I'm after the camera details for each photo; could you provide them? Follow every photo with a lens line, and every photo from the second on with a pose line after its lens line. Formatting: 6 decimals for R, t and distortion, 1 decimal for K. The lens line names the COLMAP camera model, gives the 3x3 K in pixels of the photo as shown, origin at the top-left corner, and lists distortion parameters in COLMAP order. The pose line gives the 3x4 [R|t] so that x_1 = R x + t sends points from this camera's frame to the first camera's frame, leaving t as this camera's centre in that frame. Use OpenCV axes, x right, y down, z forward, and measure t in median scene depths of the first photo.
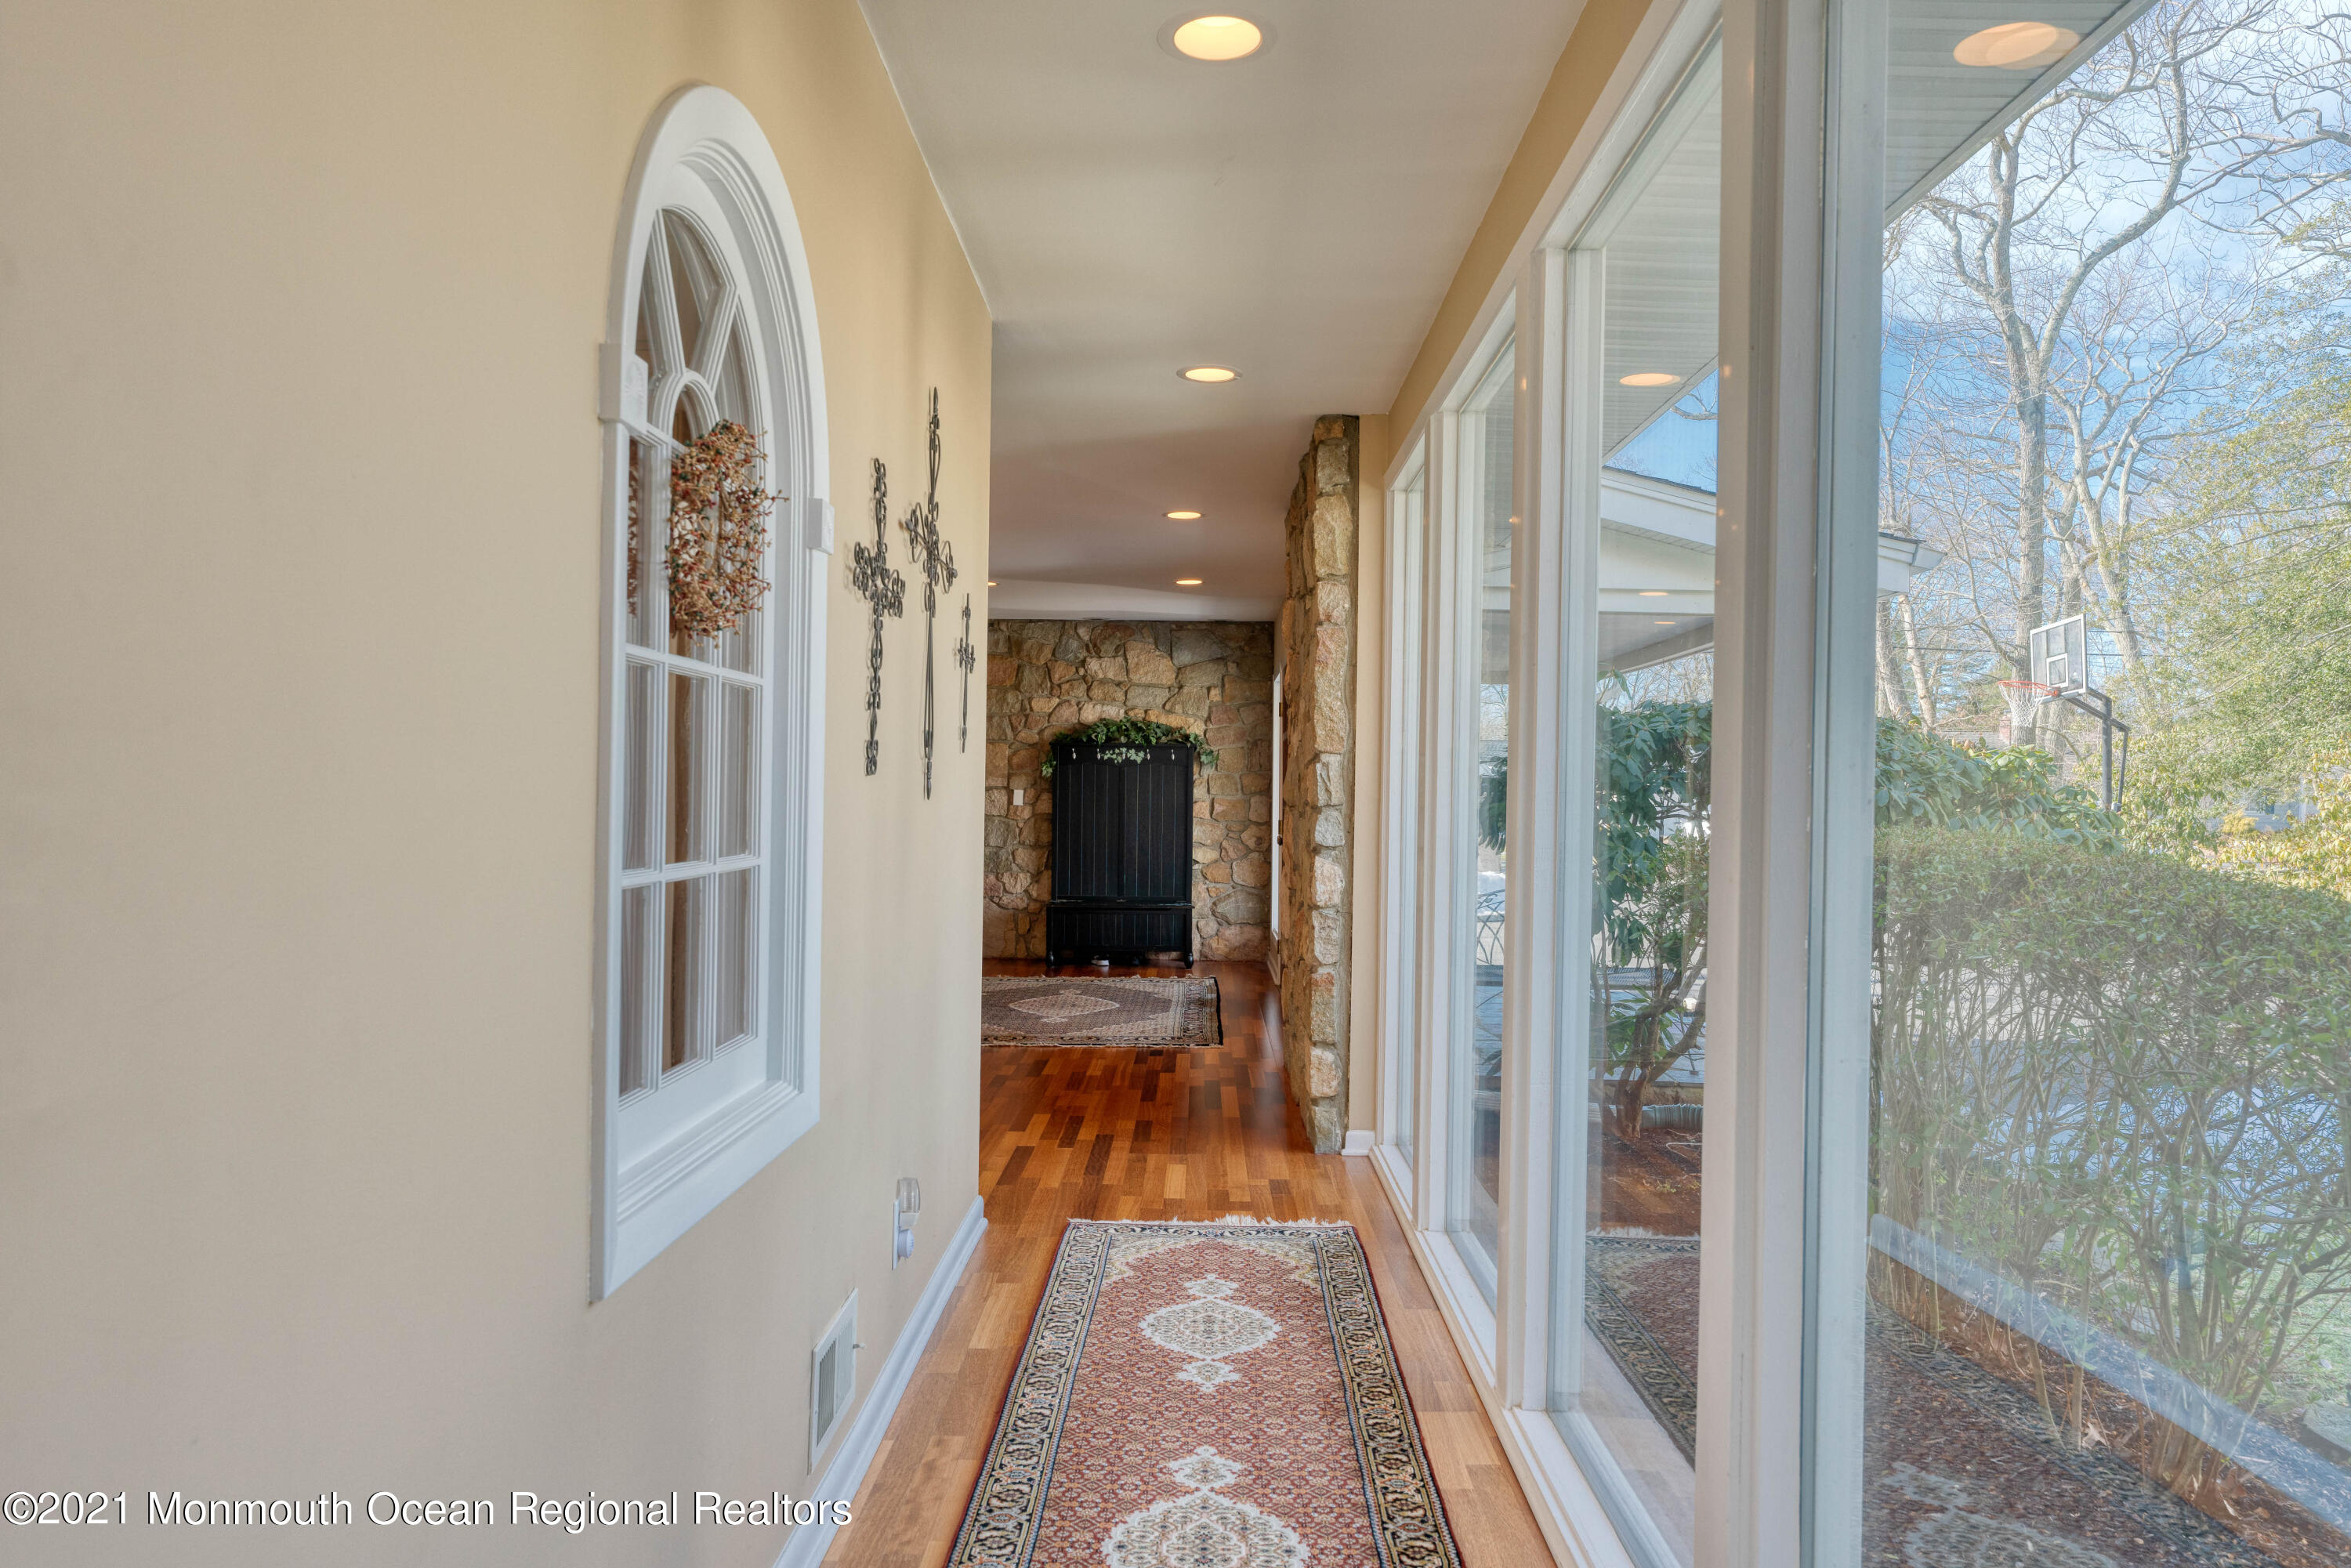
lens RADIAL K [[1625.1, 0, 1174.8], [0, 1625.1, 787.8], [0, 0, 1]] dist [-0.000938, -0.000005]
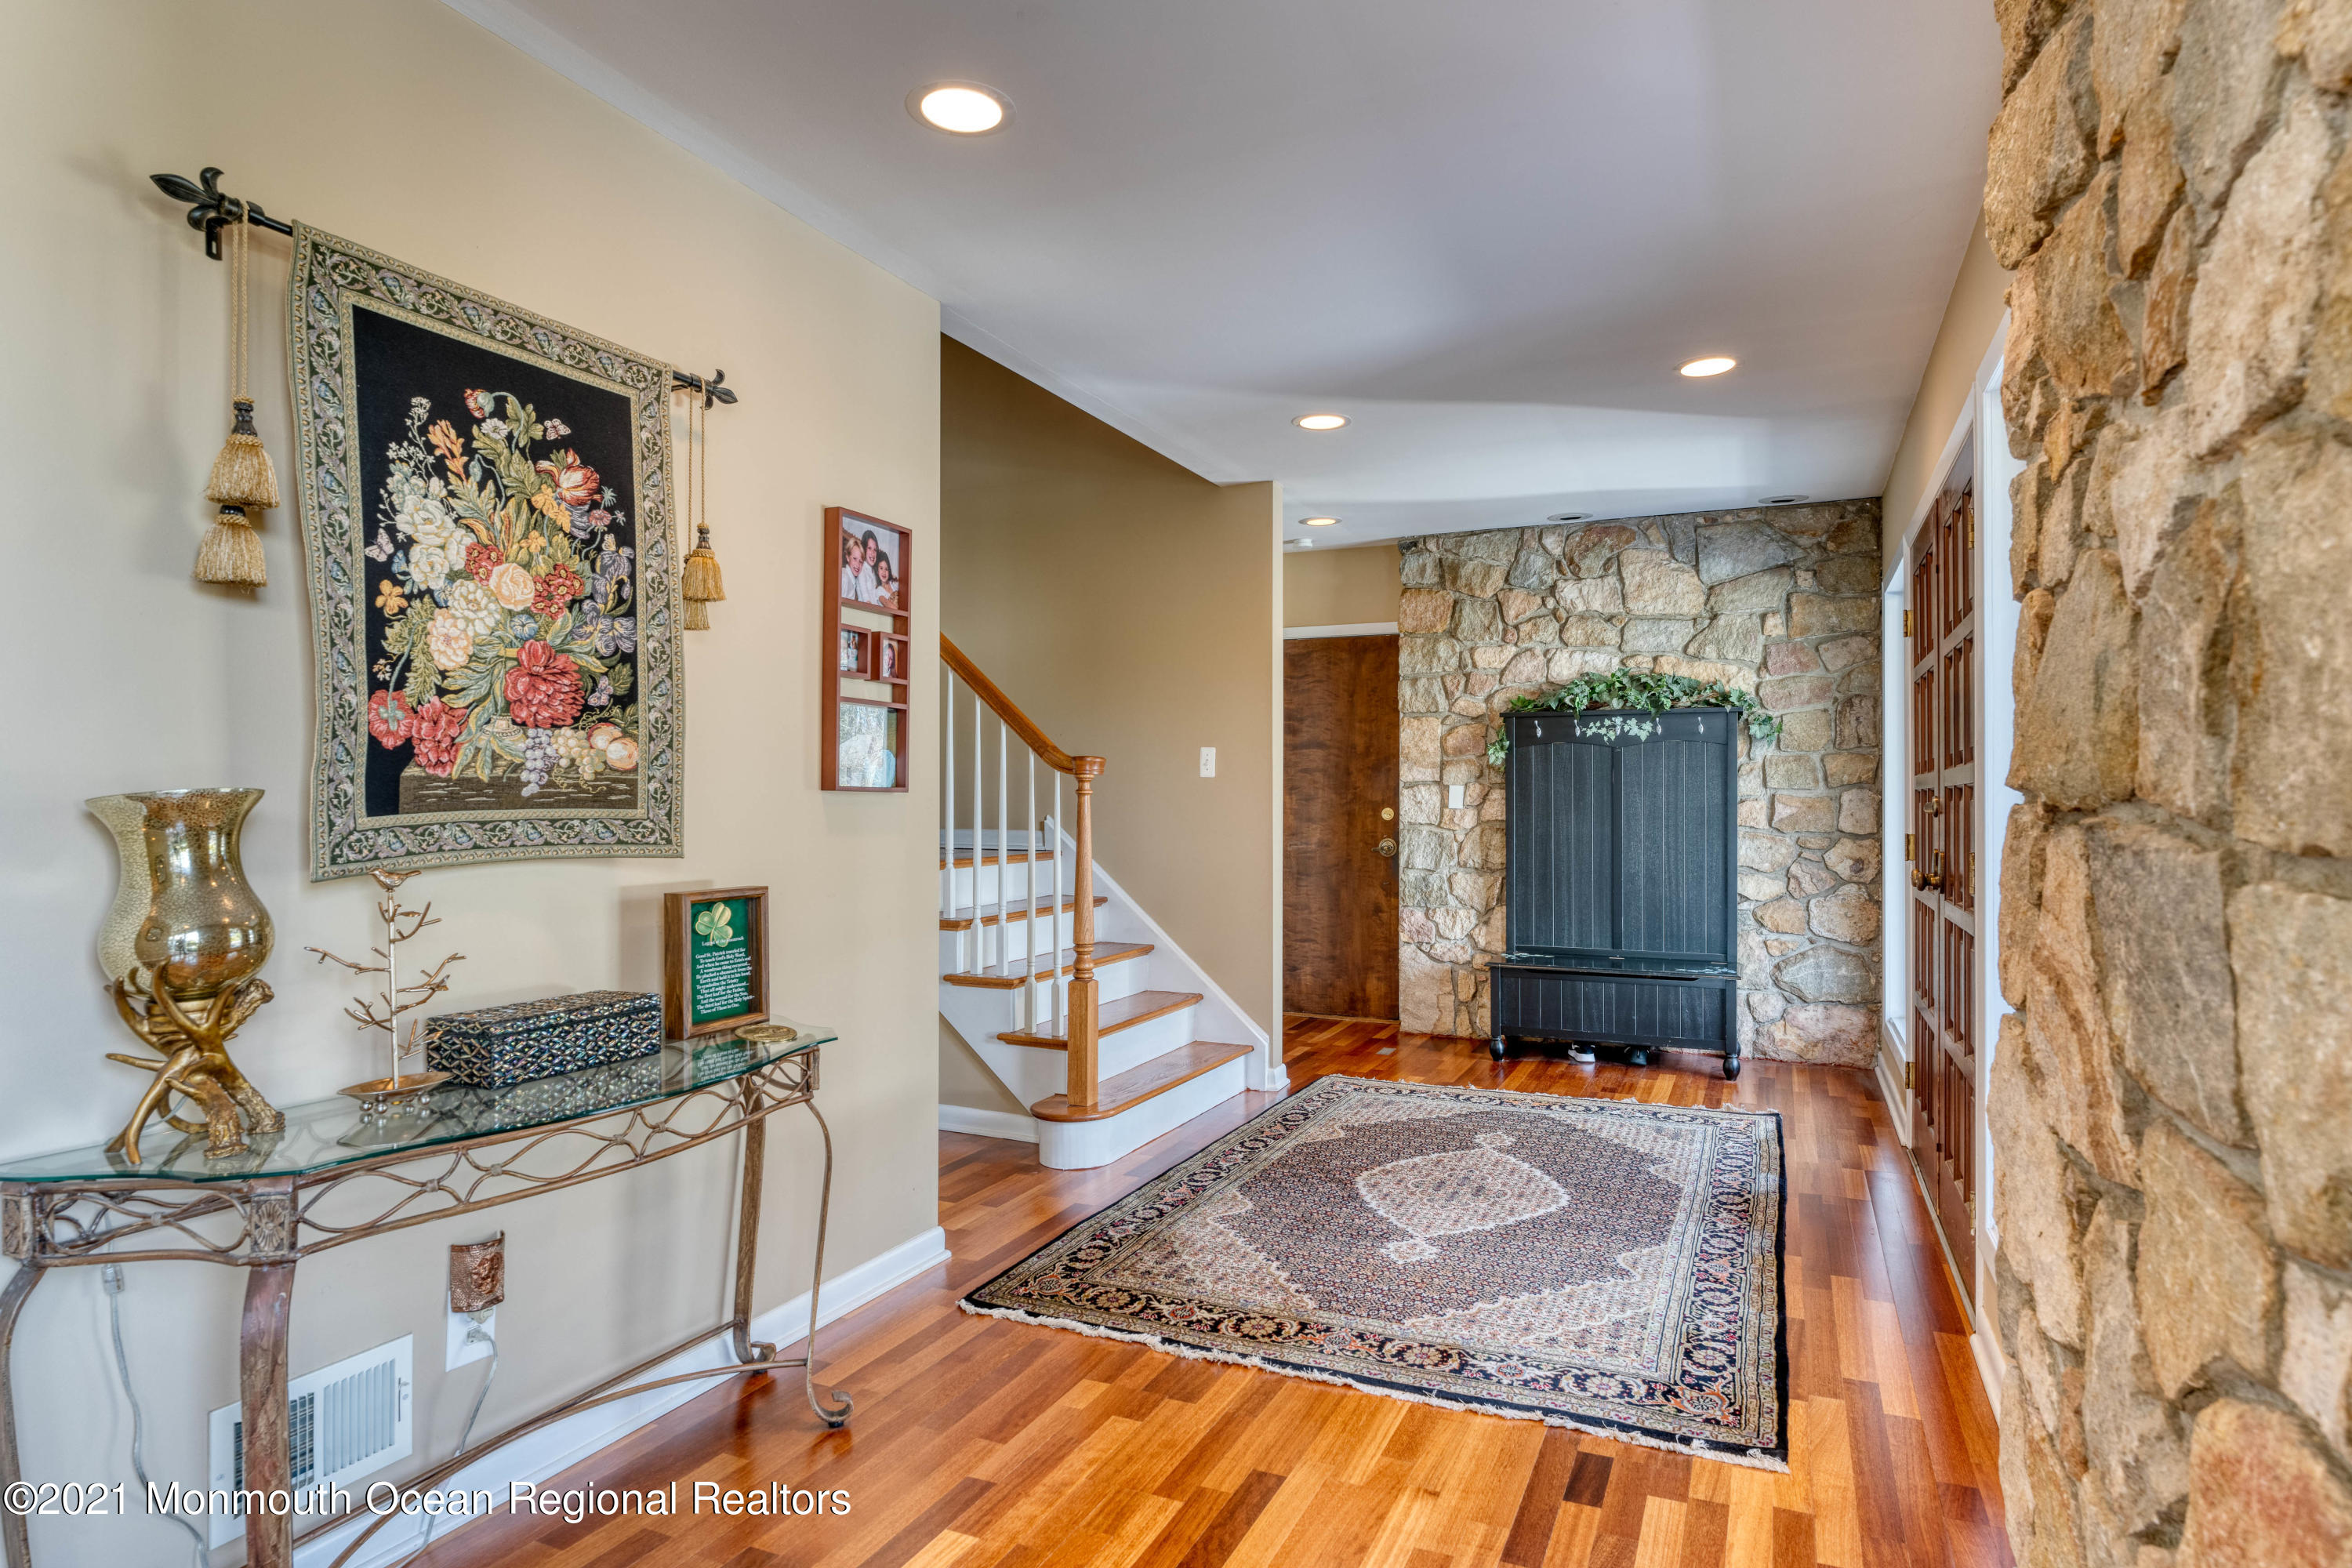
lens RADIAL K [[1323.7, 0, 1180.7], [0, 1323.7, 790.4], [0, 0, 1]] dist [0.000321, -0.000477]
pose [[0.917880, -0.012392, -0.396664, 0.016427], [0.011210, 0.999923, -0.005296, 0.004886], [0.396699, 0.000415, 0.917949, 0.454136]]
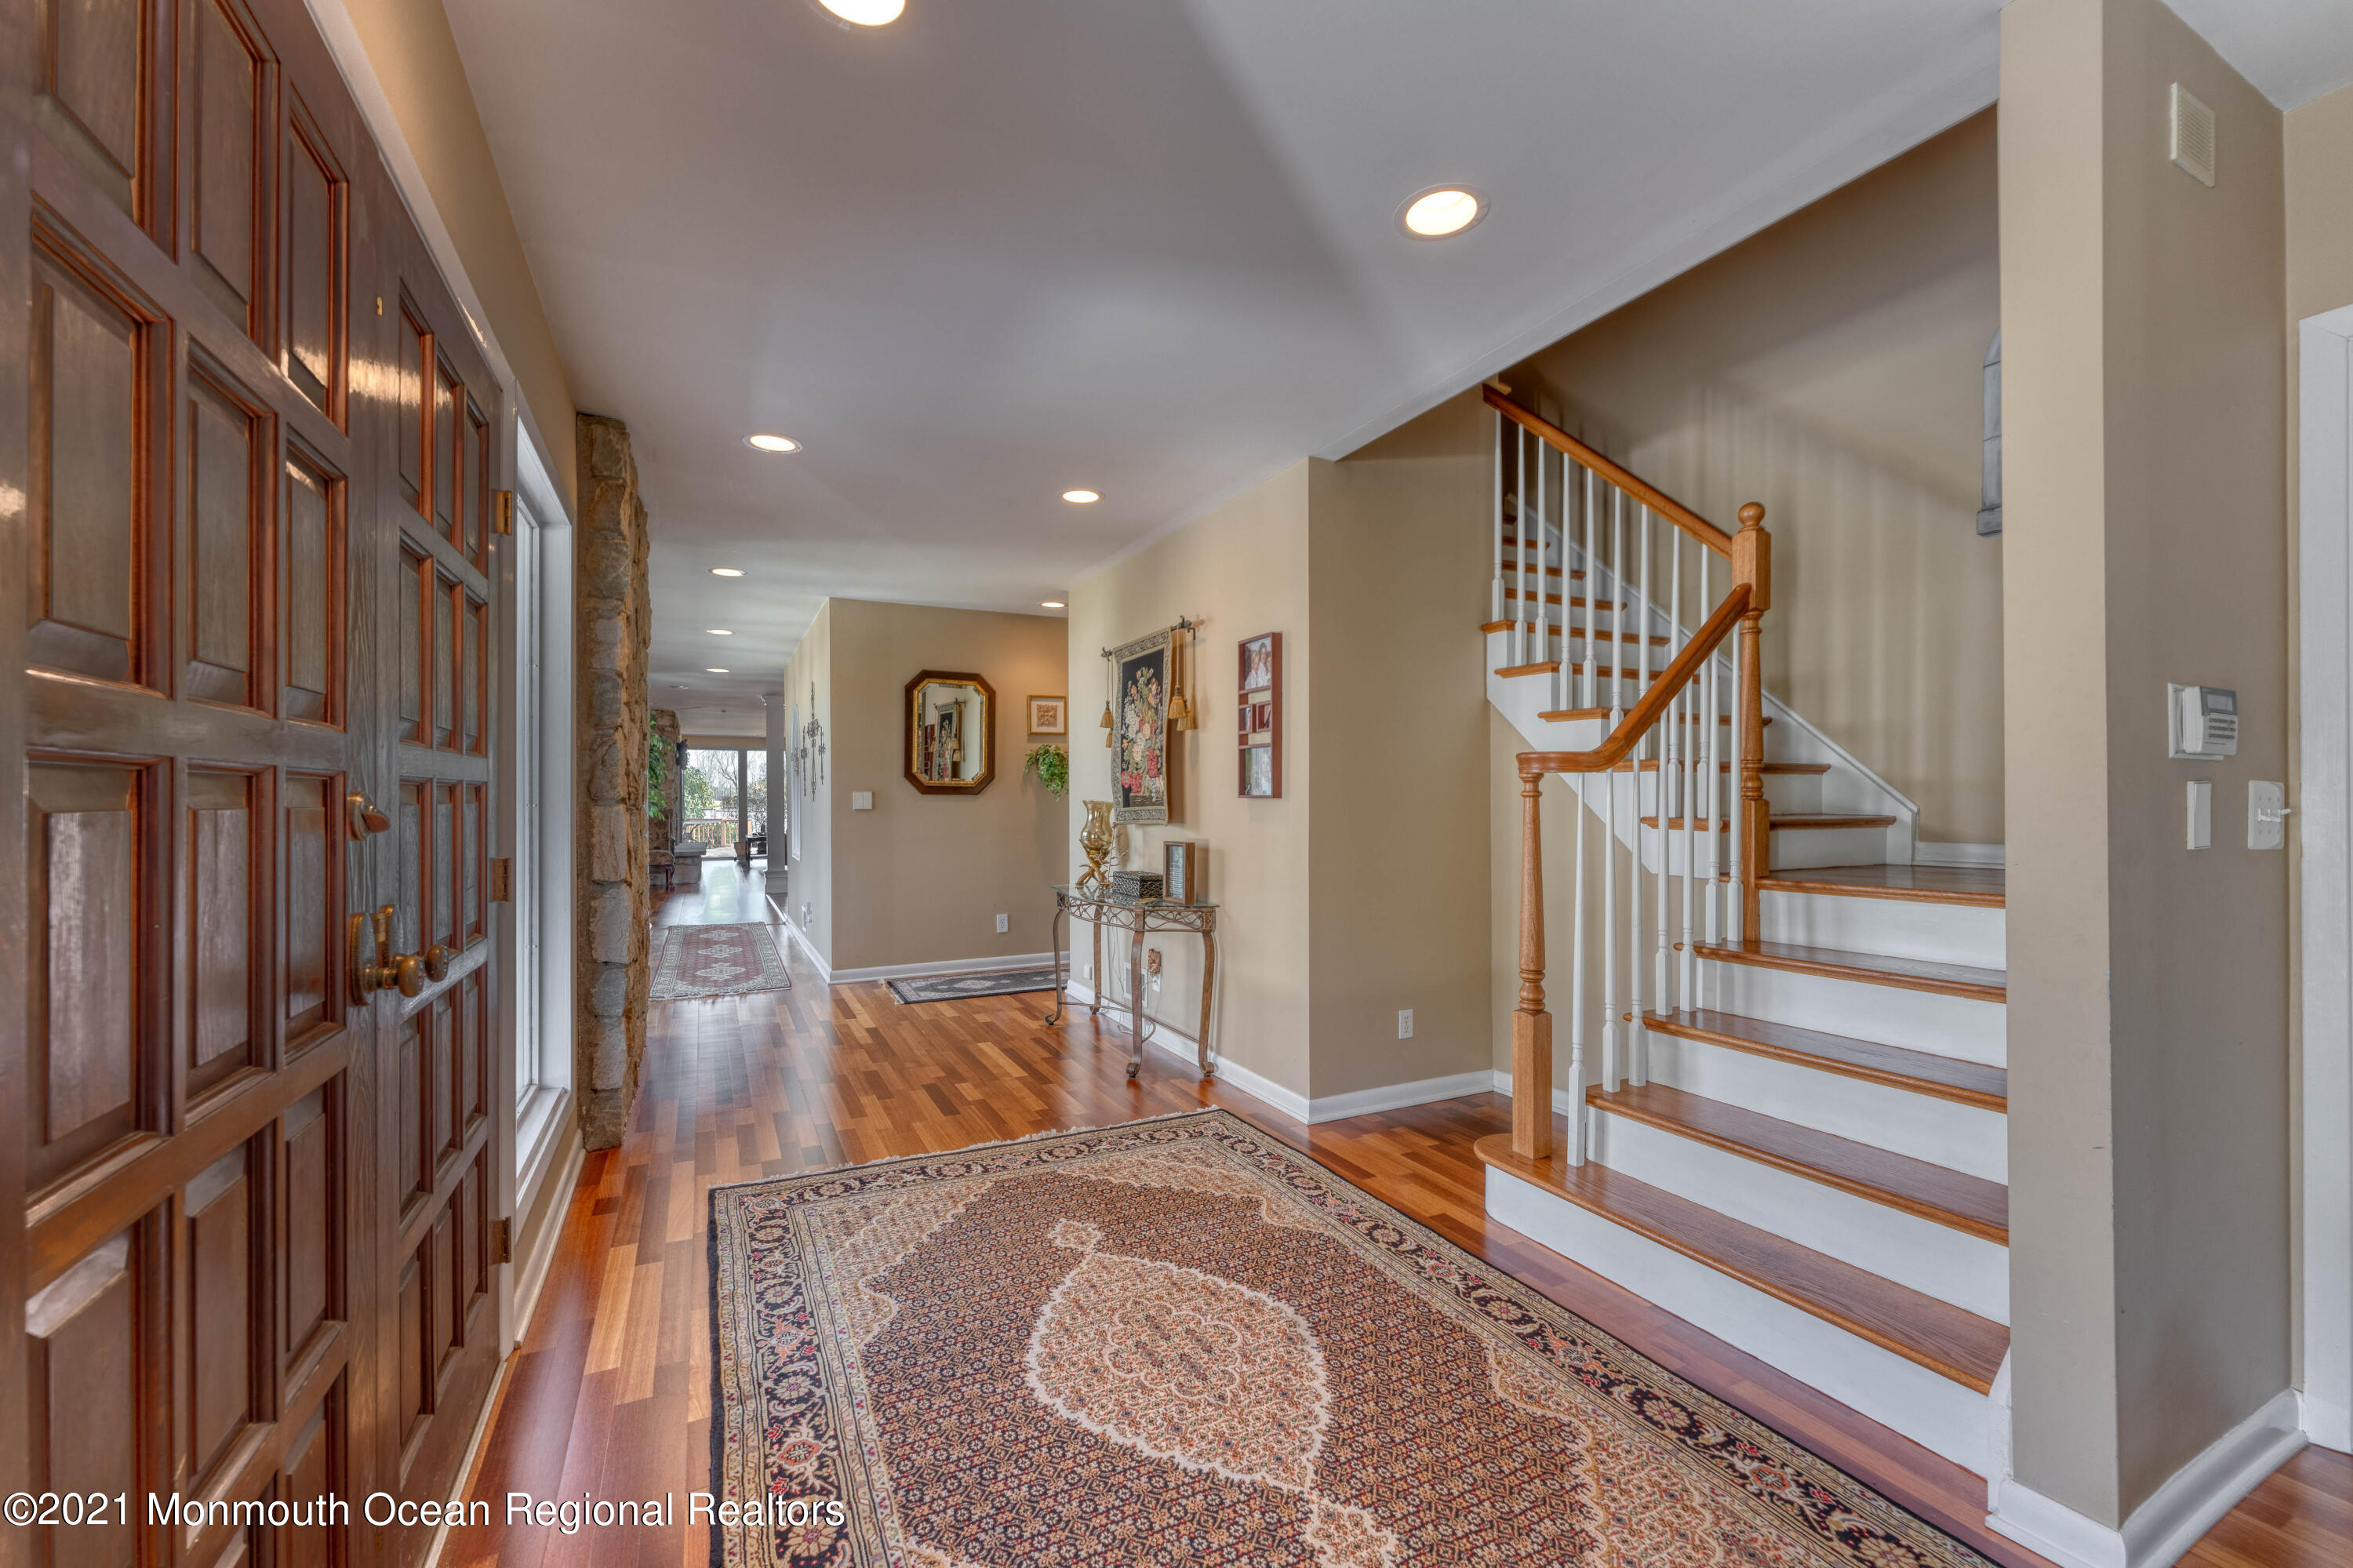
lens RADIAL K [[930.9, 0, 1172.9], [0, 930.9, 800.7], [0, 0, 1]] dist [0.001024, 0.000053]
pose [[-0.885909, -0.012671, -0.463685, 0.031273], [-0.007933, 0.999895, -0.012167, 0.009252], [0.463791, -0.007100, -0.885916, 1.171725]]
